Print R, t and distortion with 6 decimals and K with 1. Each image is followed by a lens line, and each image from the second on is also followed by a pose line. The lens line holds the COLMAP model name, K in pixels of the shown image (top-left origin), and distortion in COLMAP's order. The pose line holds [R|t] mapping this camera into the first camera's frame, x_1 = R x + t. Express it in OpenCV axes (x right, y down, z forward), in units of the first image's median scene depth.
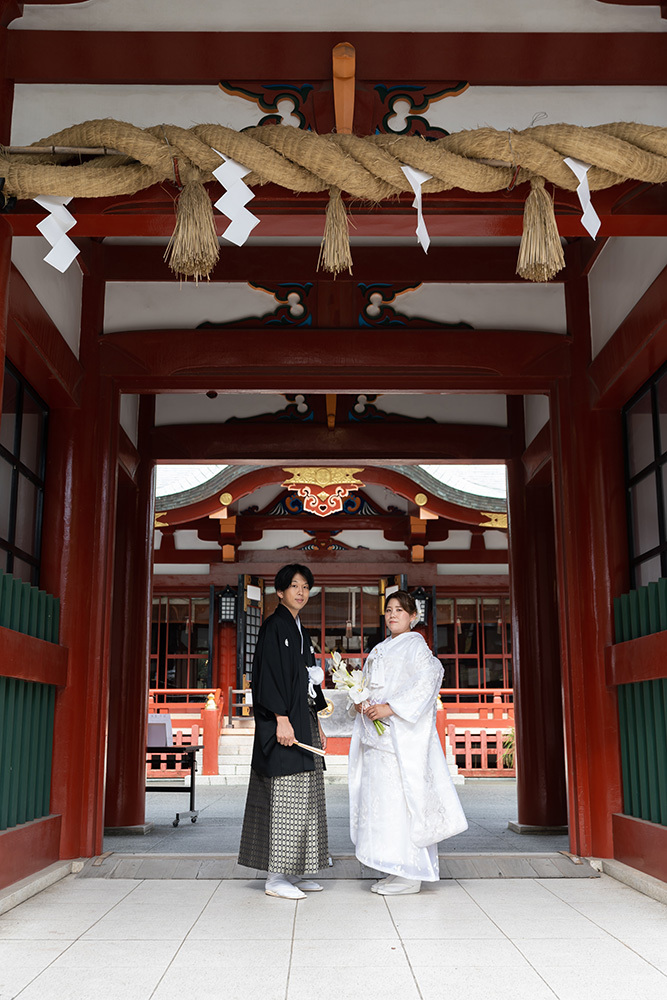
lens RADIAL K [[1103.4, 0, 333.5], [0, 1103.4, 500.0], [0, 0, 1]] dist [-0.002723, -0.008878]
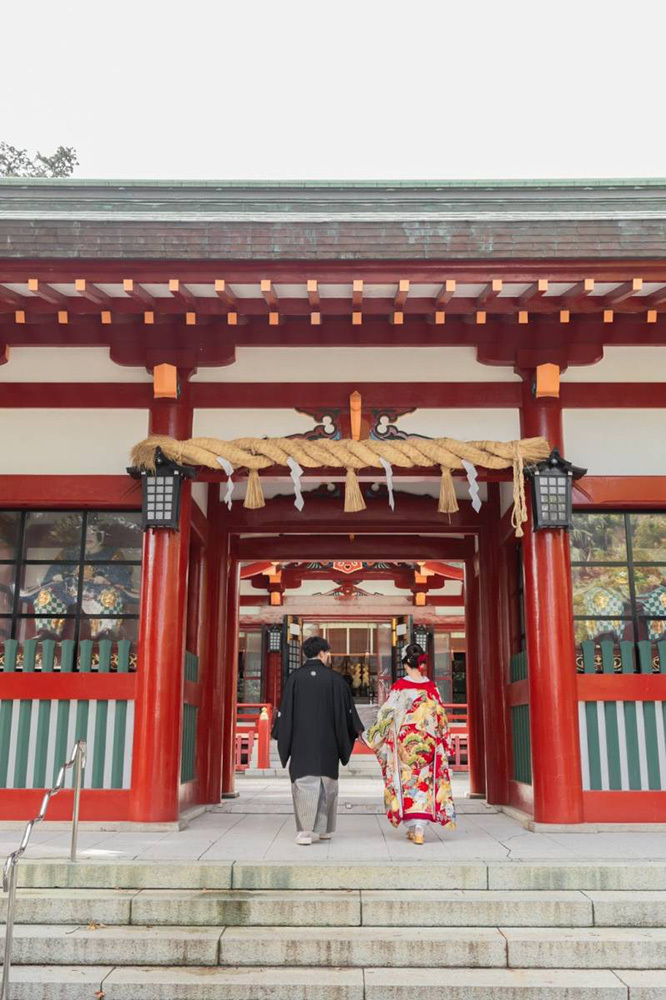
lens RADIAL K [[938.4, 0, 333.0], [0, 938.4, 500.0], [0, 0, 1]] dist [0.001774, 0.001547]
pose [[0.999664, -0.002752, -0.025763, 0.001892], [0.001671, 0.999121, -0.041875, -0.022567], [0.025856, 0.041818, 0.998791, -0.117503]]
